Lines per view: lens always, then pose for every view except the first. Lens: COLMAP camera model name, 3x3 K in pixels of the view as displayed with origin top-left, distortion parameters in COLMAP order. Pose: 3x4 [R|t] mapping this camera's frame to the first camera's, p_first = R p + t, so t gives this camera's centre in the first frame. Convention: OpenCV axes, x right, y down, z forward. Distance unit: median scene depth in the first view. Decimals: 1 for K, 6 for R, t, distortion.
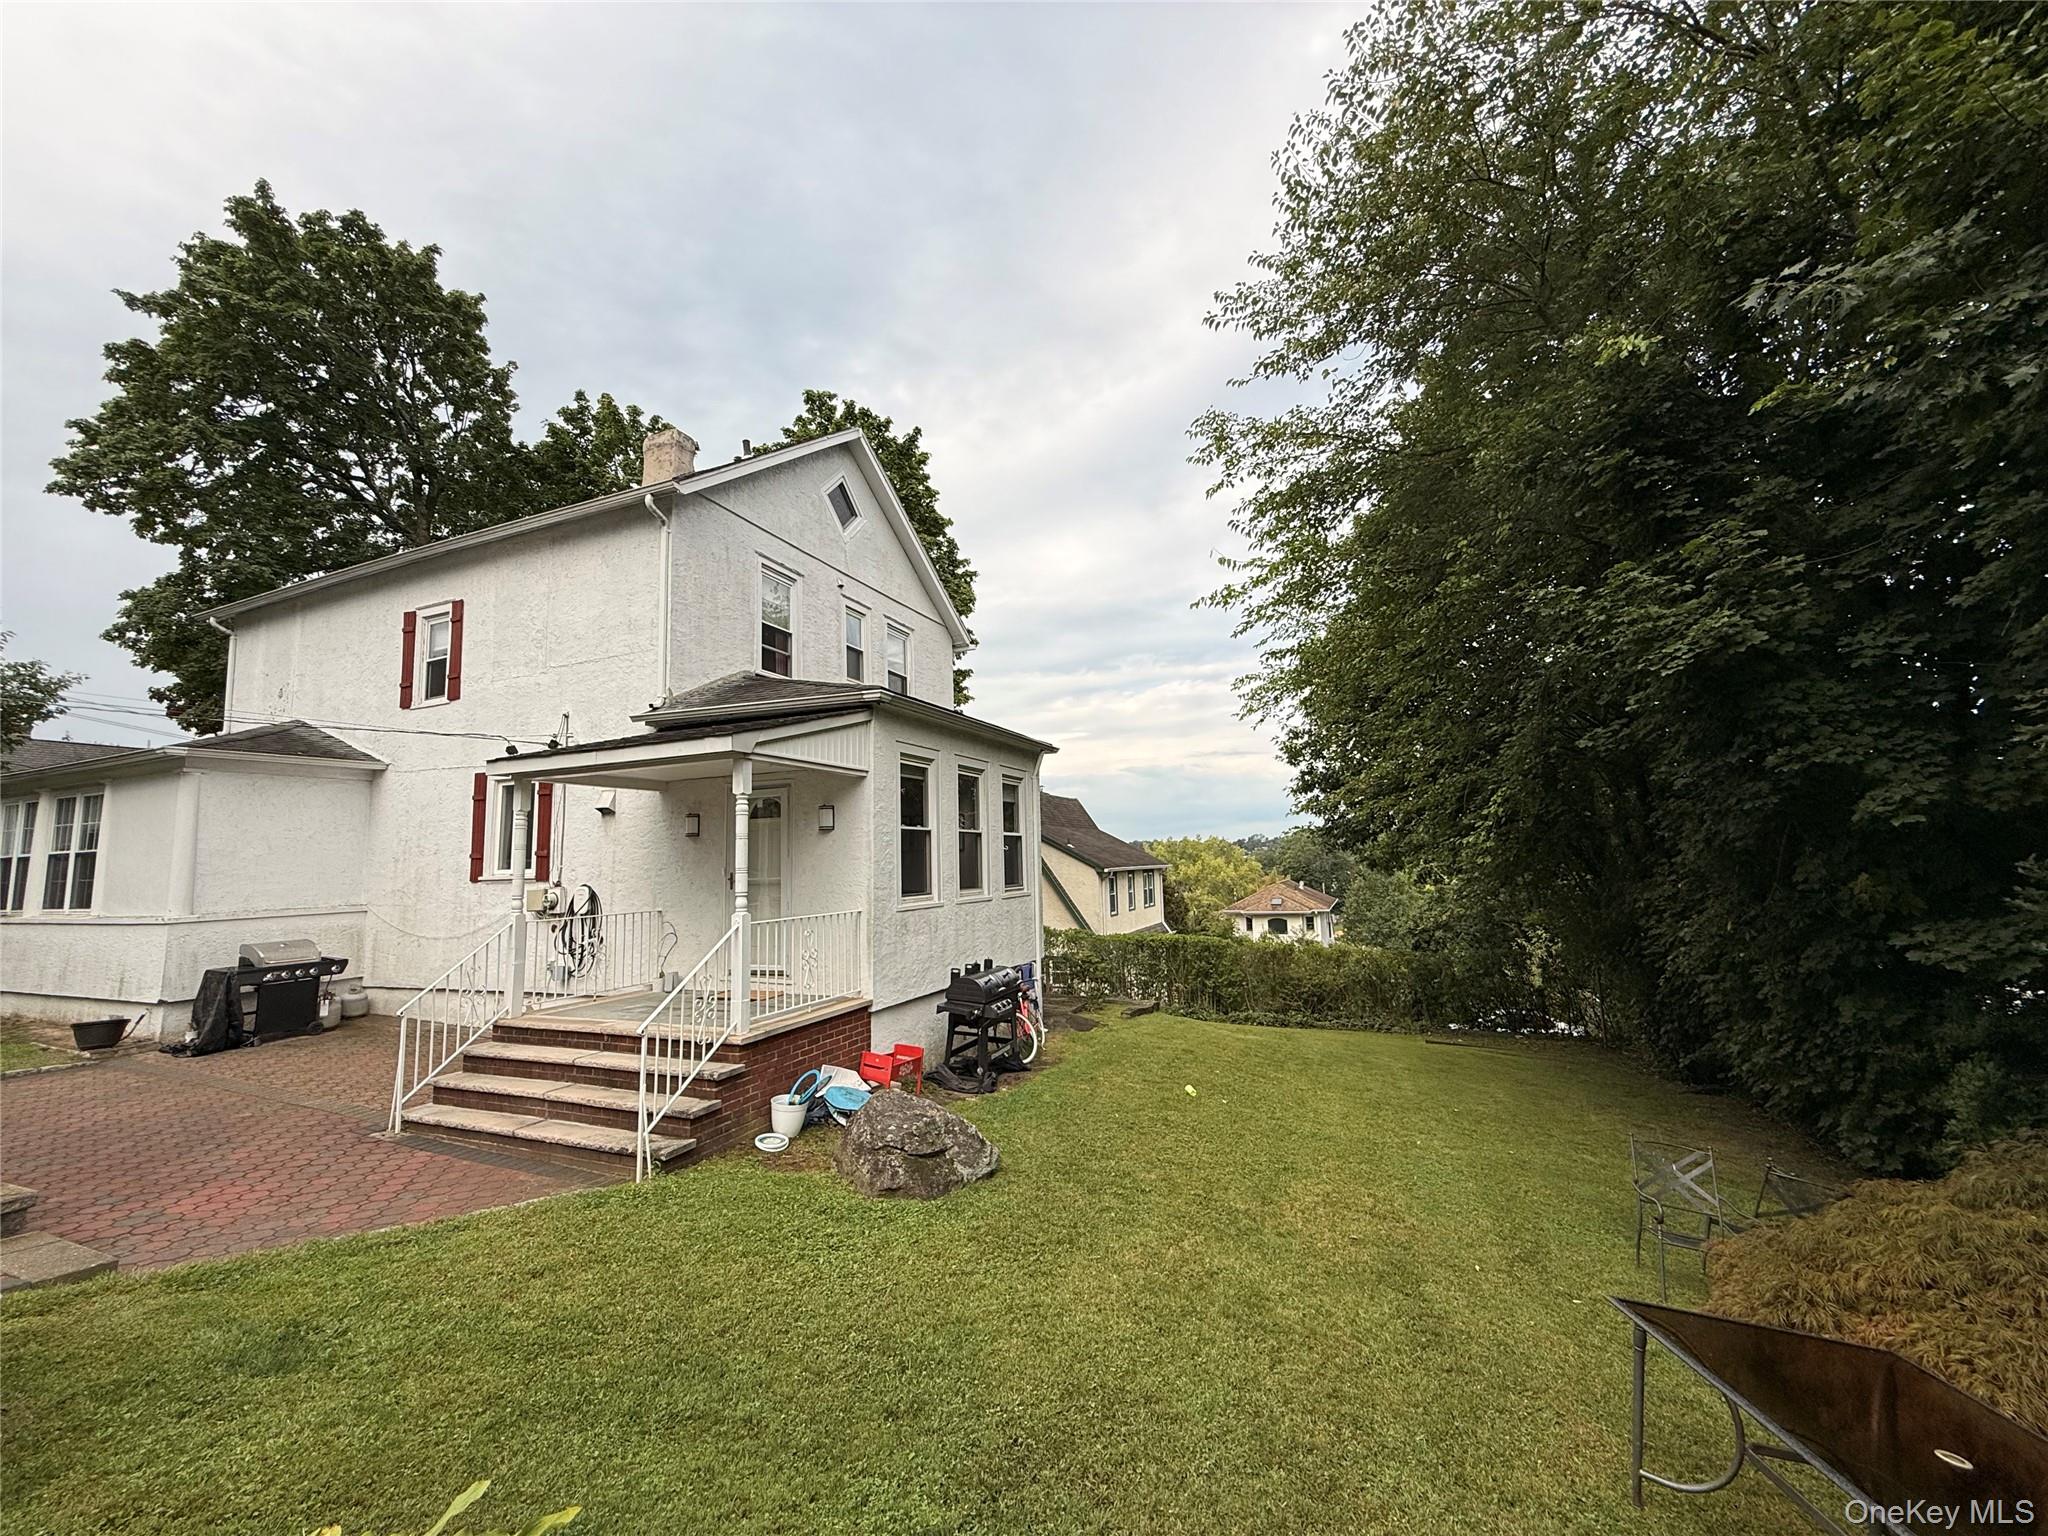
lens RADIAL K [[815.8, 0, 1029.5], [0, 815.8, 762.3], [0, 0, 1]] dist [0.000109, -0.000067]
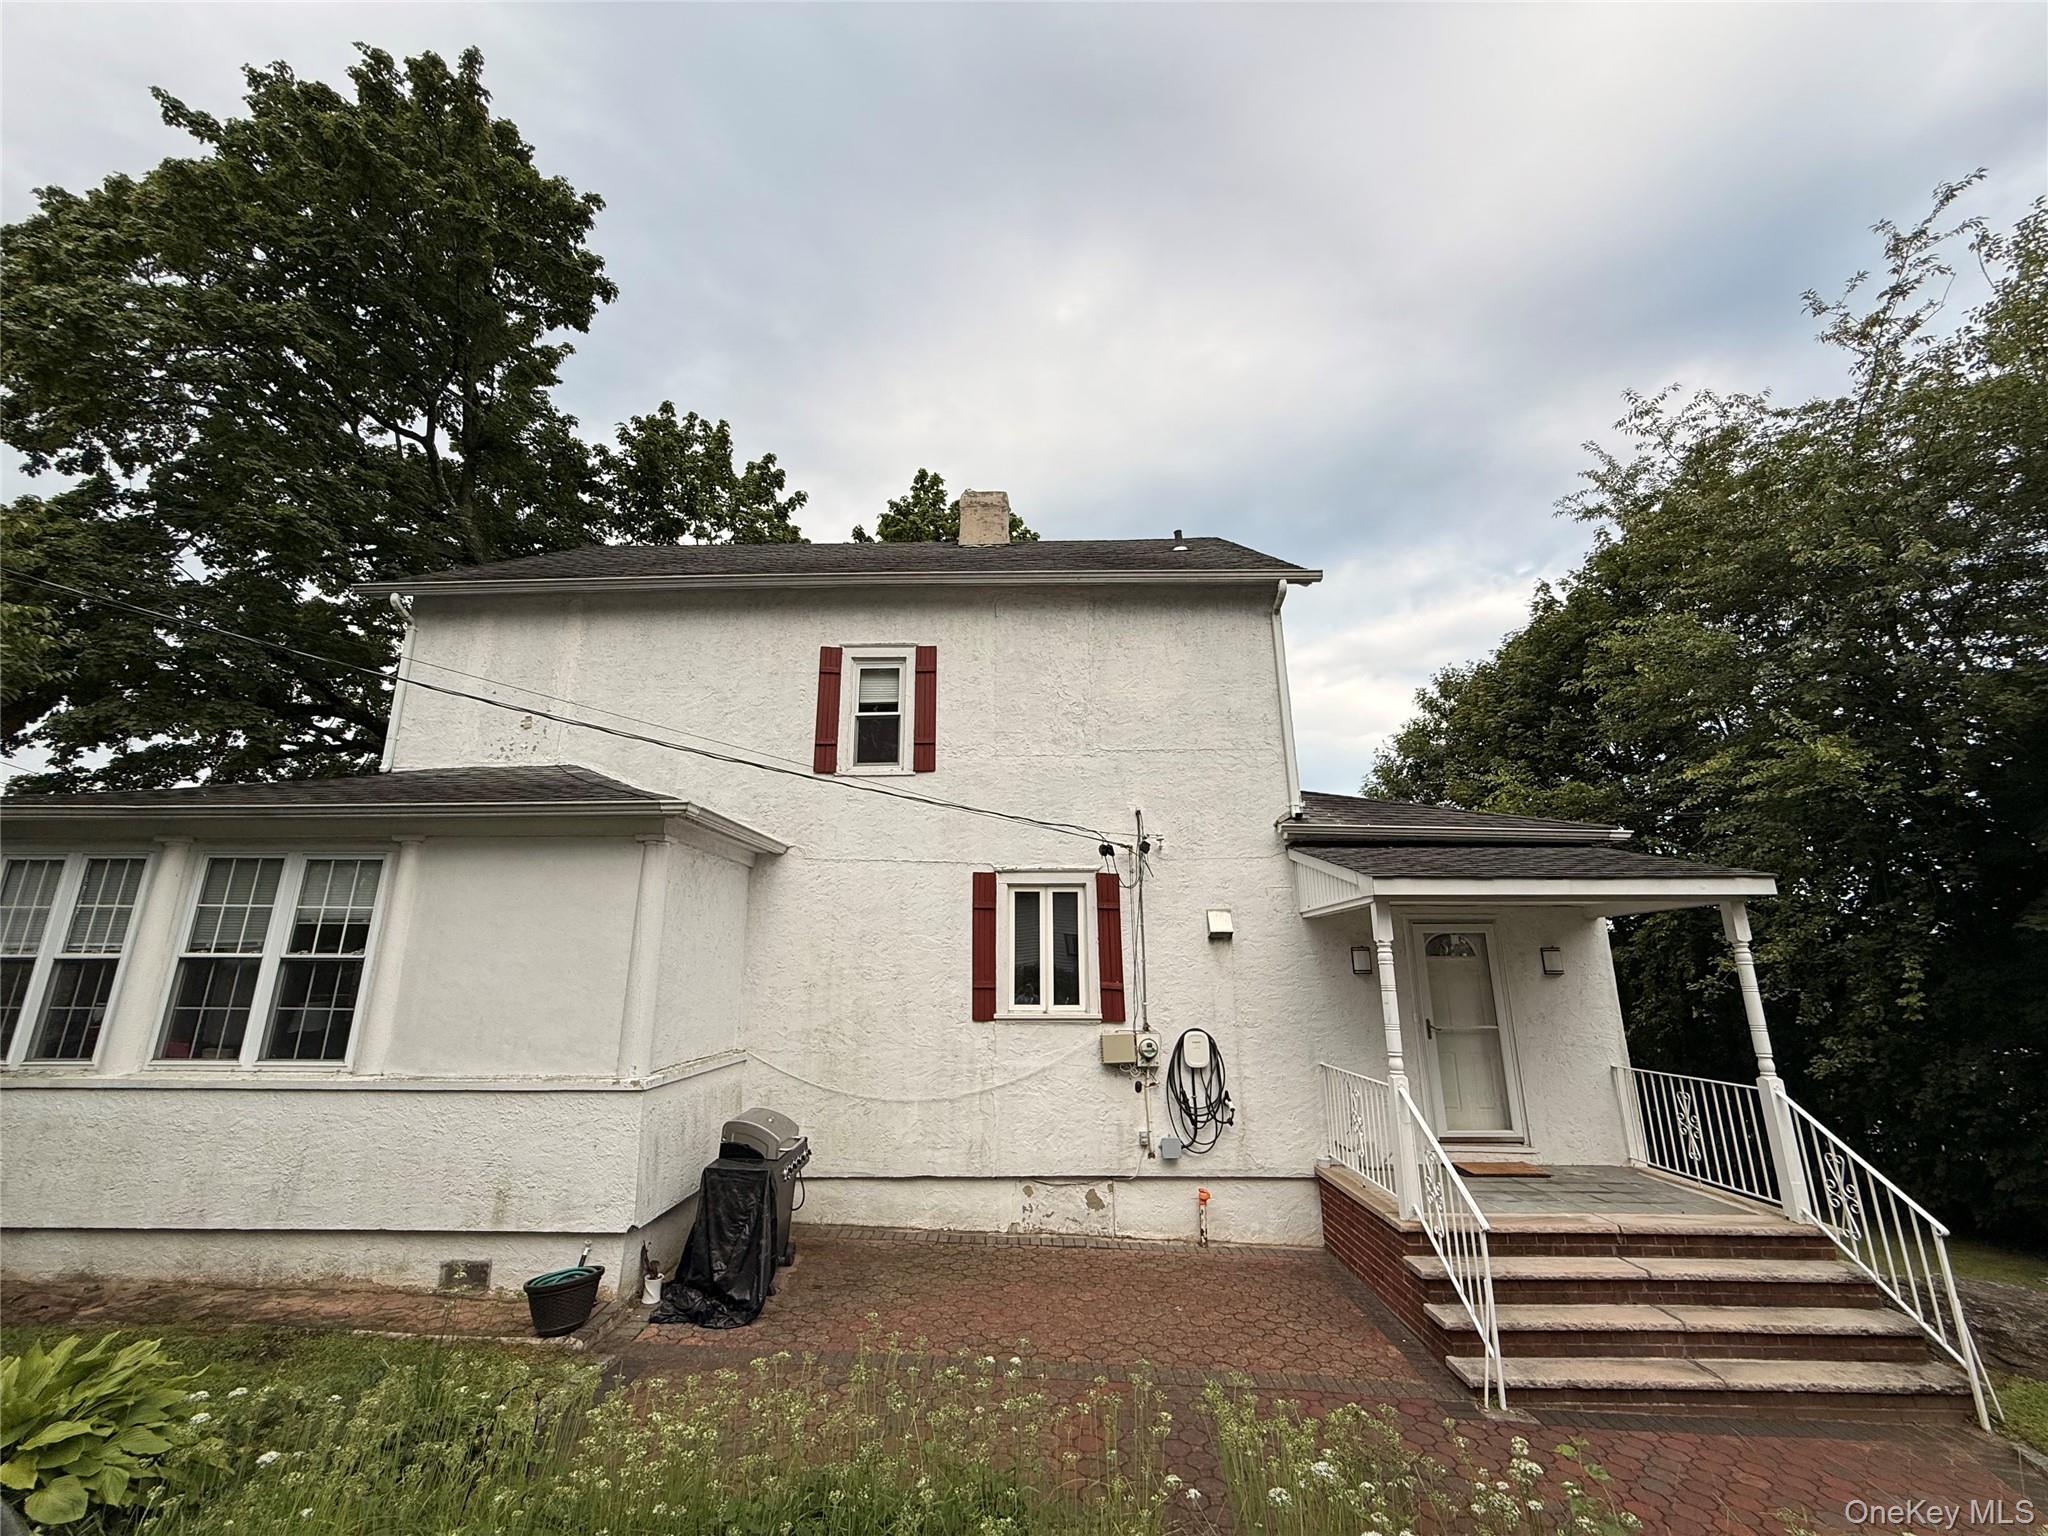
lens RADIAL K [[815.8, 0, 1025.1], [0, 815.8, 764.2], [0, 0, 1]] dist [0.000109, -0.000067]
pose [[0.928235, 0.123169, 0.351012, -0.920989], [-0.073269, 0.985645, -0.152103, 0.025930], [-0.364708, 0.115469, 0.923935, 0.270336]]
